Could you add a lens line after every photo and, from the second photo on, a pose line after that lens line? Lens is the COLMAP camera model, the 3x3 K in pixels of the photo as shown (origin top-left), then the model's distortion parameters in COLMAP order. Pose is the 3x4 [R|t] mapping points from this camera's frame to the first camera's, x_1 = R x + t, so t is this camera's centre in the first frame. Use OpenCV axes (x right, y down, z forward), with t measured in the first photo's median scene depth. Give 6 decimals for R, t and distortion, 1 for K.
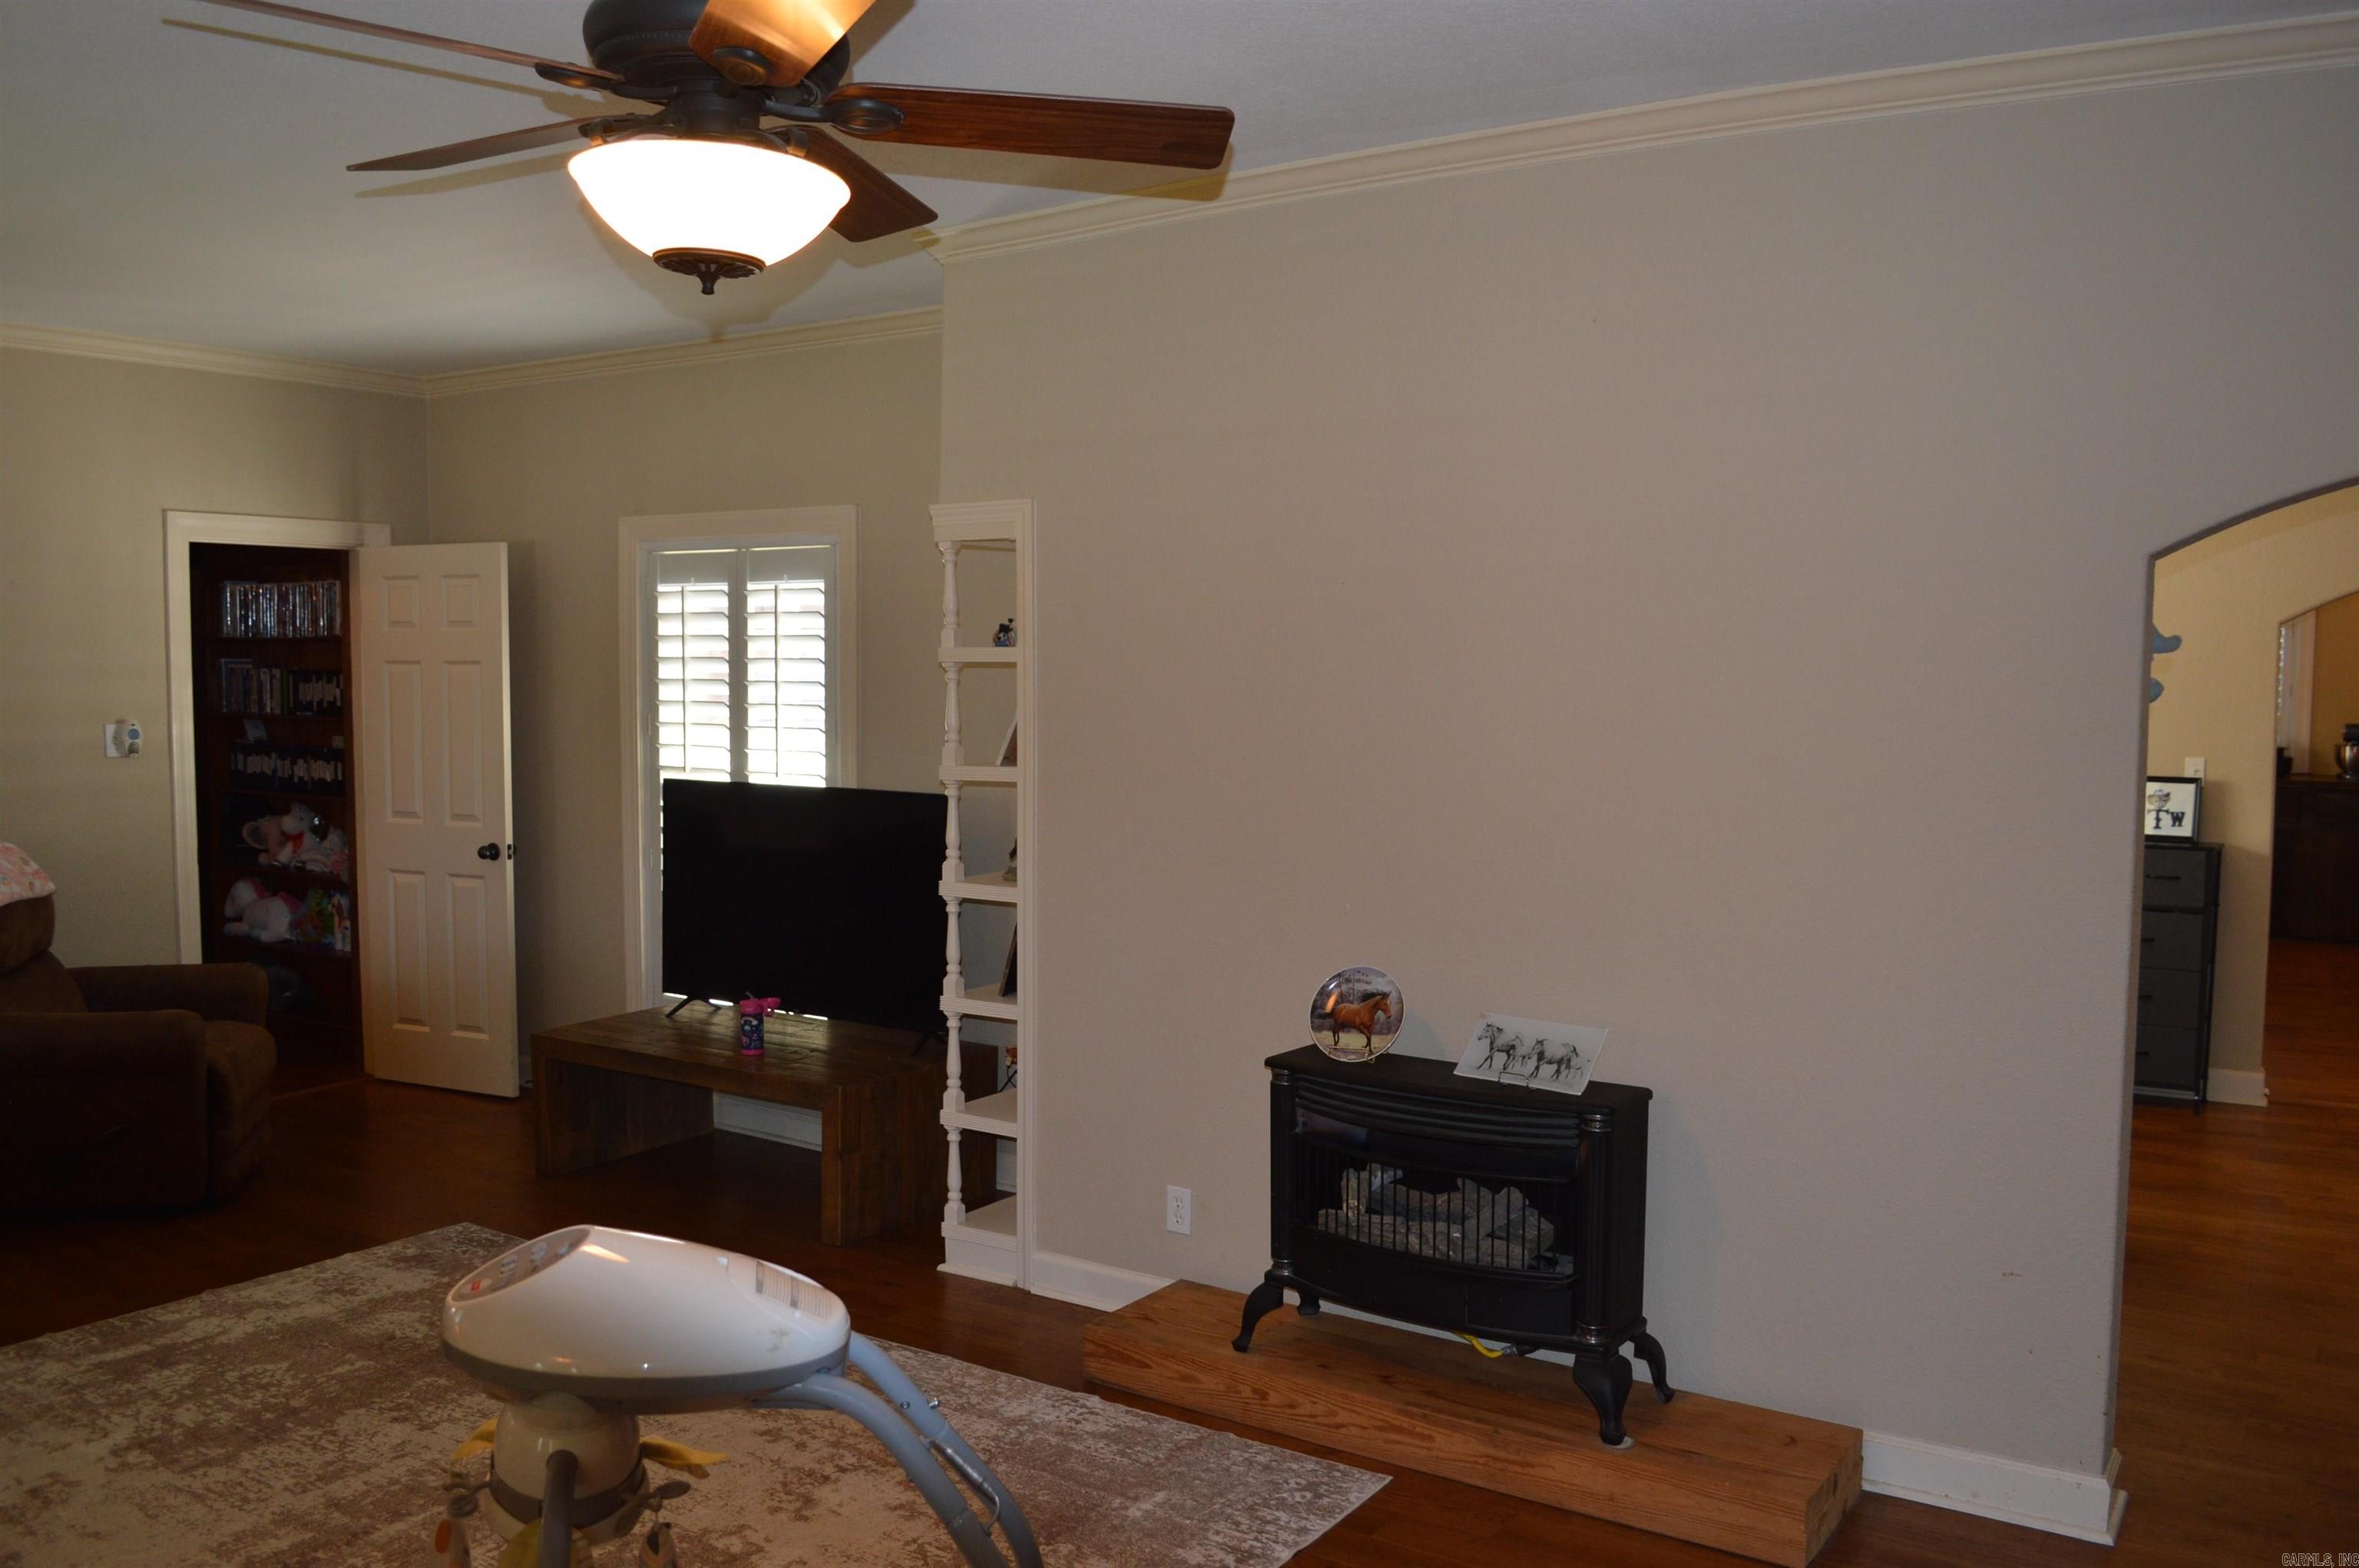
lens RADIAL K [[1884.3, 0, 1164.1], [0, 1884.3, 777.3], [0, 0, 1]] dist [-0.081080, 0.003451]
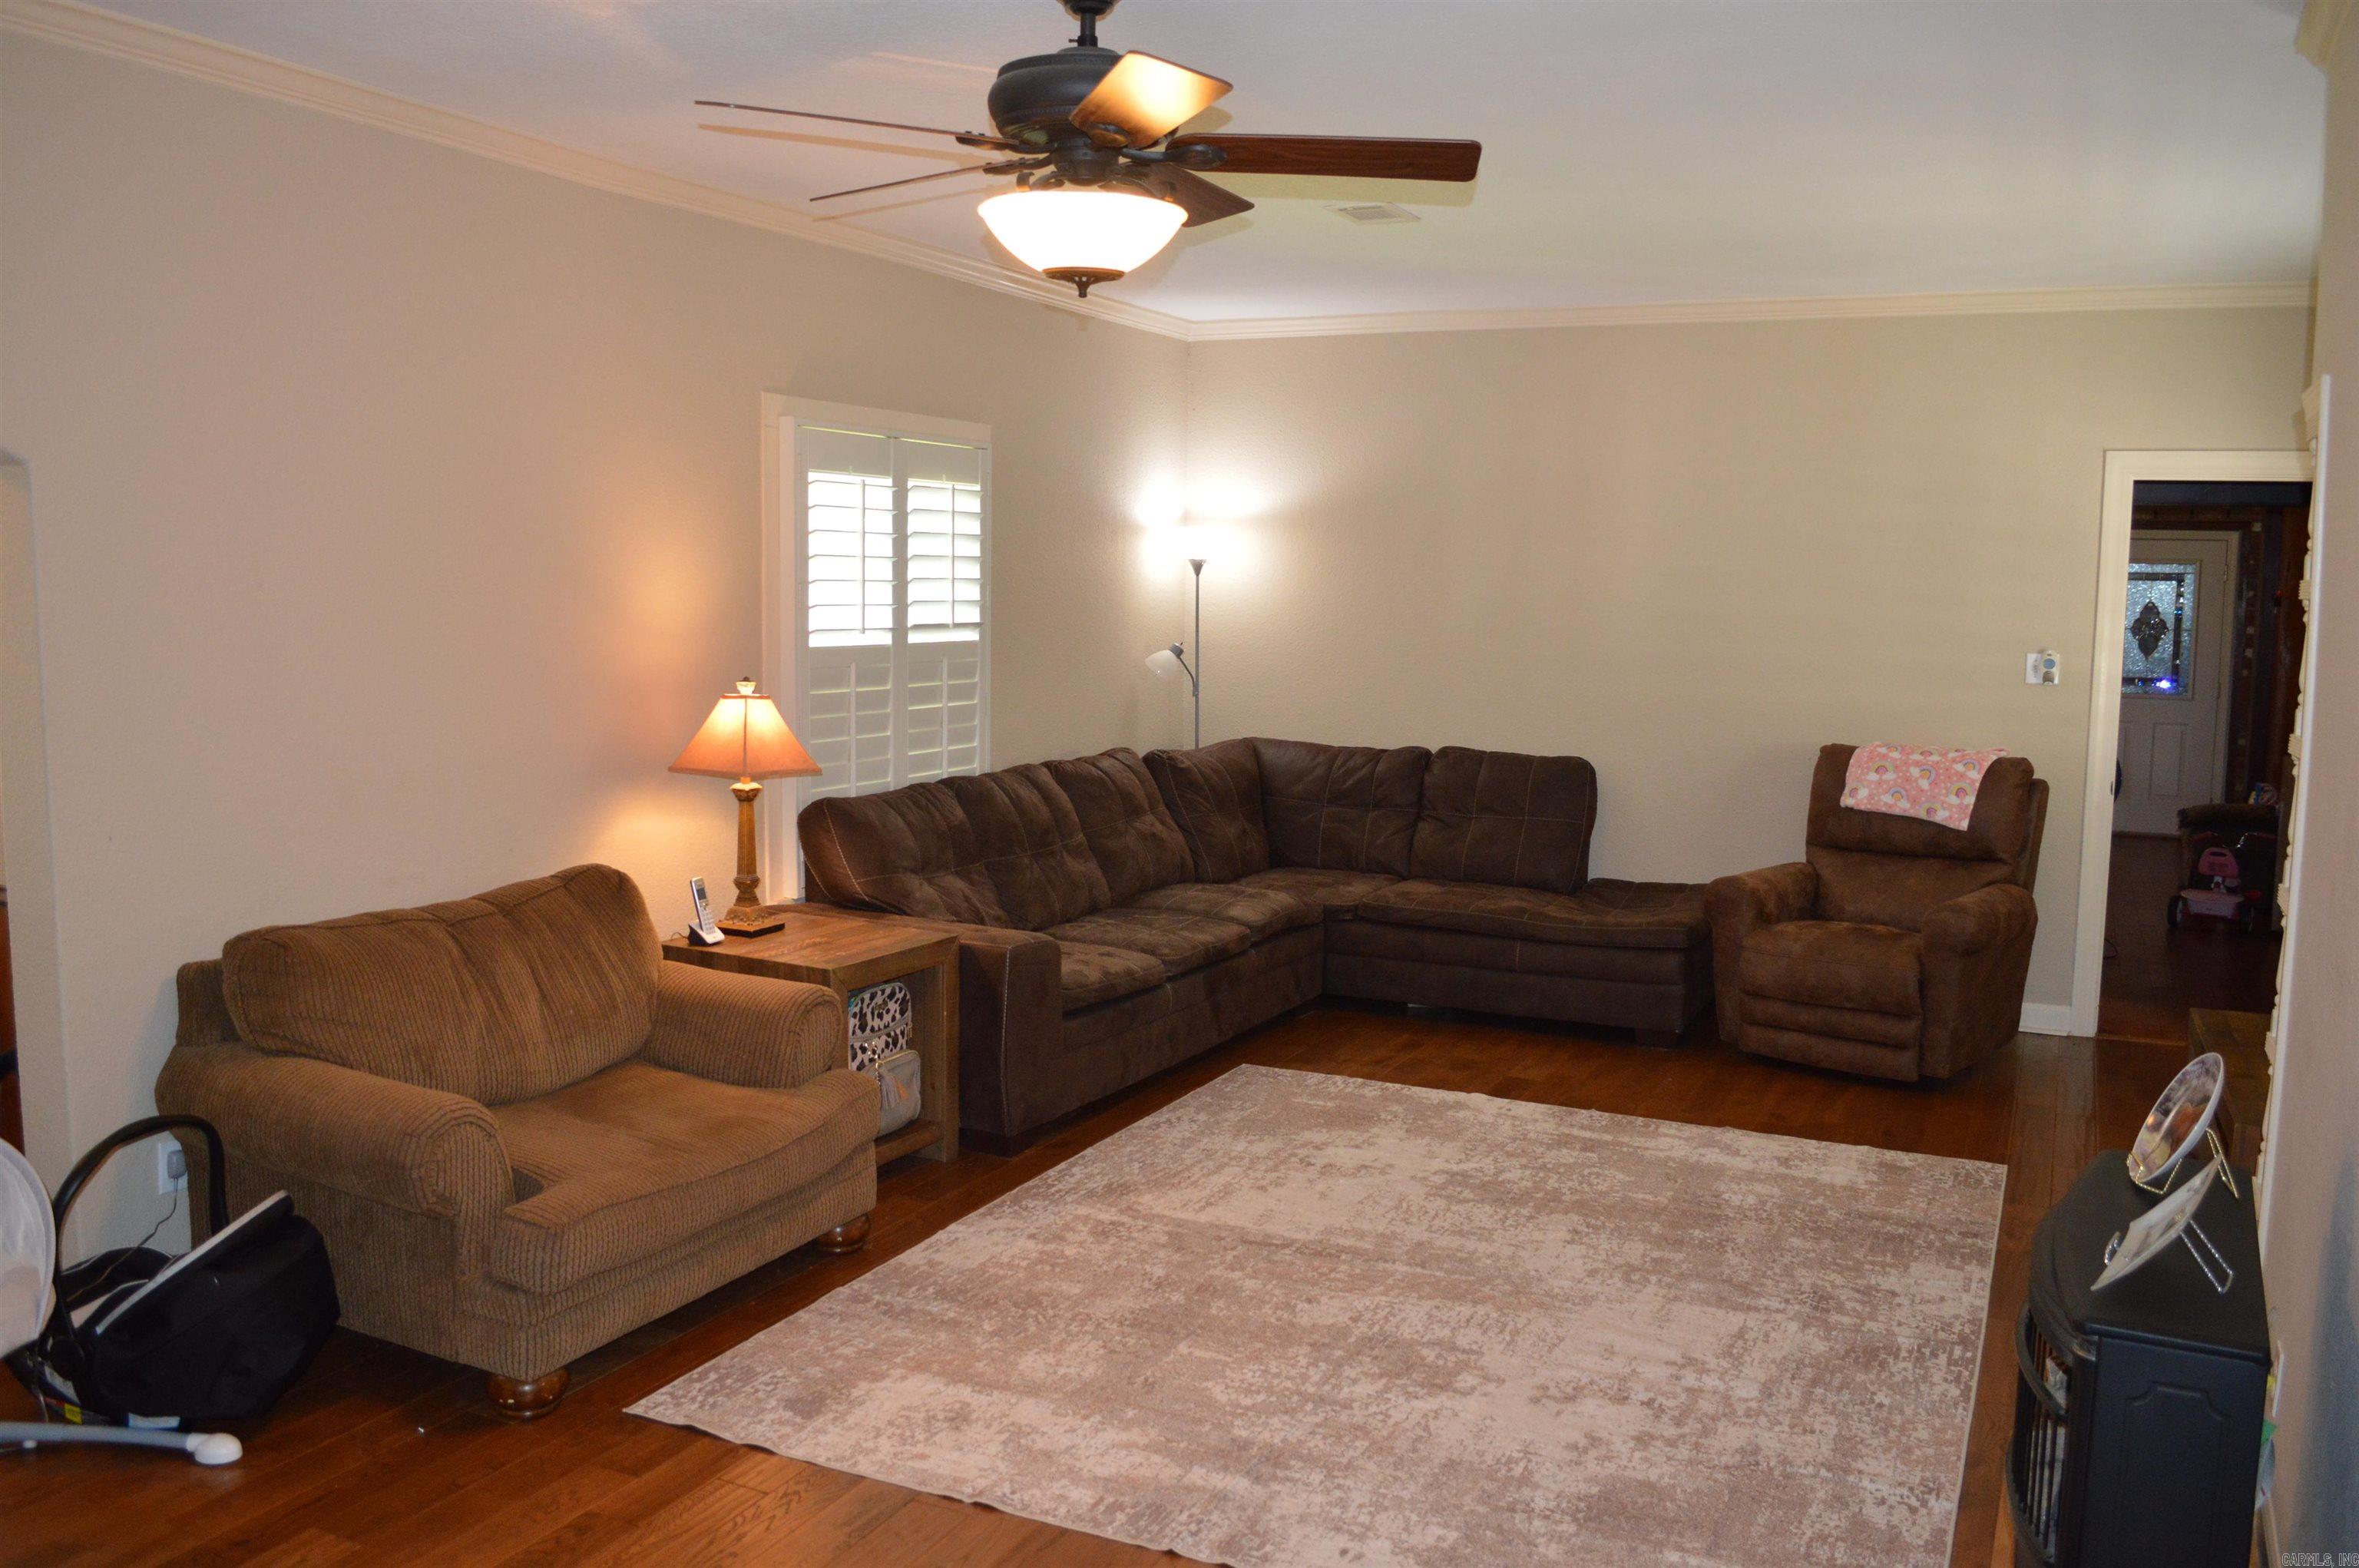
lens RADIAL K [[1884.3, 0, 1169.1], [0, 1884.3, 793.1], [0, 0, 1]] dist [-0.081080, 0.003451]
pose [[0.153506, 0.116377, -0.981271, 0.638869], [-0.079716, 0.991262, 0.105092, -0.031917], [0.984927, 0.062091, 0.161442, 0.496683]]
